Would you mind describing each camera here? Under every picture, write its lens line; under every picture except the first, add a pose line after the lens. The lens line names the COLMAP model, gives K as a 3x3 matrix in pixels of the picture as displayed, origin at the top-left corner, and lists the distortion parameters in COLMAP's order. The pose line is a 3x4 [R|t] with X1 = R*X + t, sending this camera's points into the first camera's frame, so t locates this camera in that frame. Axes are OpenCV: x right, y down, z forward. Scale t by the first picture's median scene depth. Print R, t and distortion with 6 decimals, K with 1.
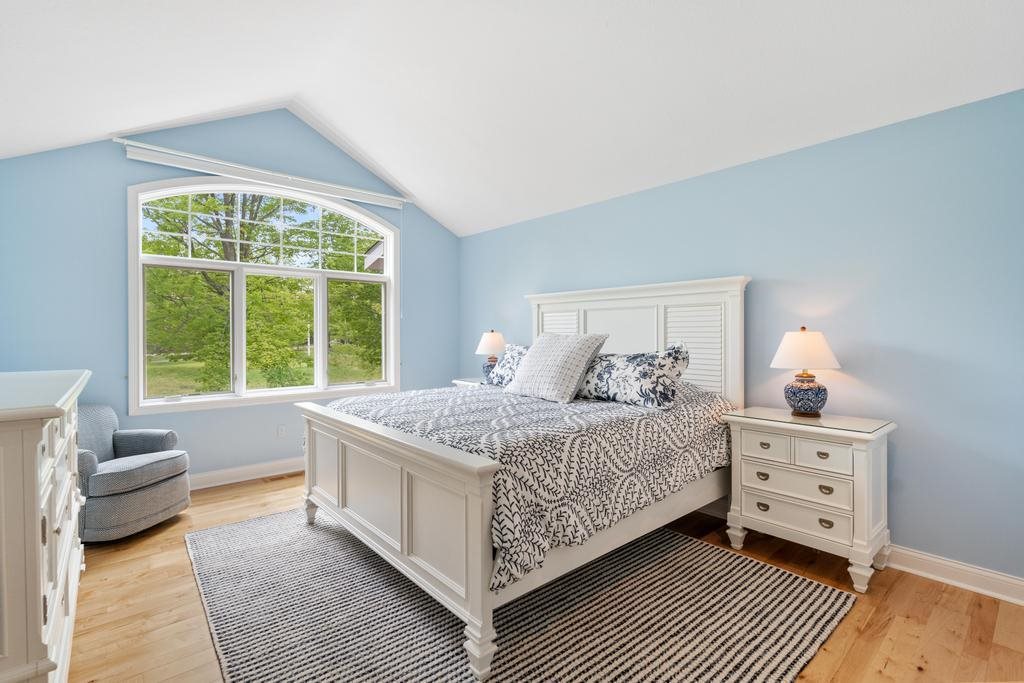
lens RADIAL K [[484.8, 0, 512.0], [0, 484.8, 341.5], [0, 0, 1]] dist [-0.000065, -0.000035]
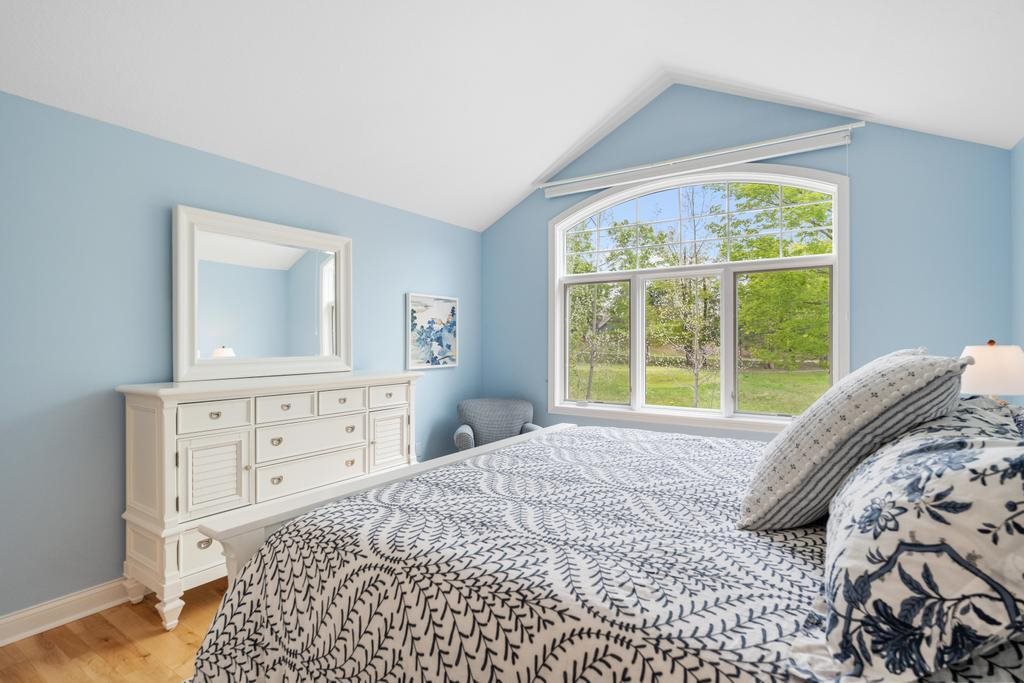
lens RADIAL K [[506.3, 0, 512.0], [0, 506.3, 341.5], [0, 0, 1]] dist [0.000336, 0.000198]
pose [[0.251825, 0.001785, -0.967771, 0.493902], [-0.014418, 0.999894, -0.001907, -0.024304], [0.967665, 0.014433, 0.251824, 0.741681]]
